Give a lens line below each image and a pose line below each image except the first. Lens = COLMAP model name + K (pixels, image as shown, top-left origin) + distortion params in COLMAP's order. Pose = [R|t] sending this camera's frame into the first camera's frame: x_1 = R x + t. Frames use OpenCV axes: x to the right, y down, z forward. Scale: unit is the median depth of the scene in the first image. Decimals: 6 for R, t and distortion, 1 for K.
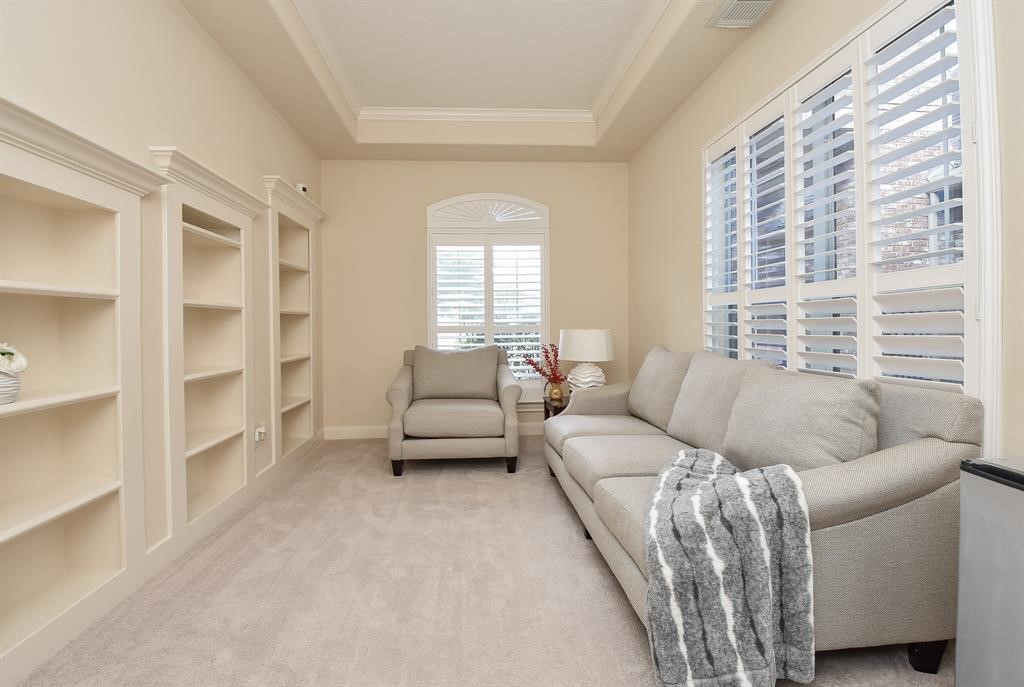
lens RADIAL K [[467.3, 0, 506.0], [0, 467.3, 327.3], [0, 0, 1]] dist [0.001473, 0.000215]
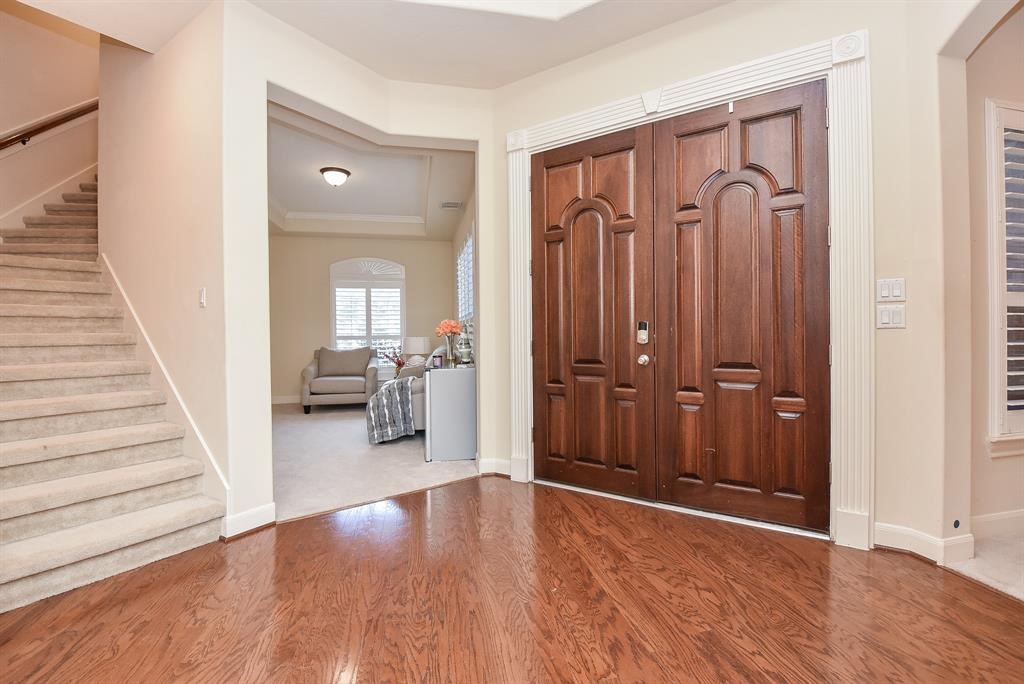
lens RADIAL K [[455.0, 0, 512.0], [0, 455.0, 342.0], [0, 0, 1]] dist [0.002001, -0.020202]
pose [[0.990822, 0.002714, 0.135144, 0.280785], [-0.003594, 0.999974, 0.006268, 0.007787], [-0.135123, -0.006696, 0.990806, -0.773156]]
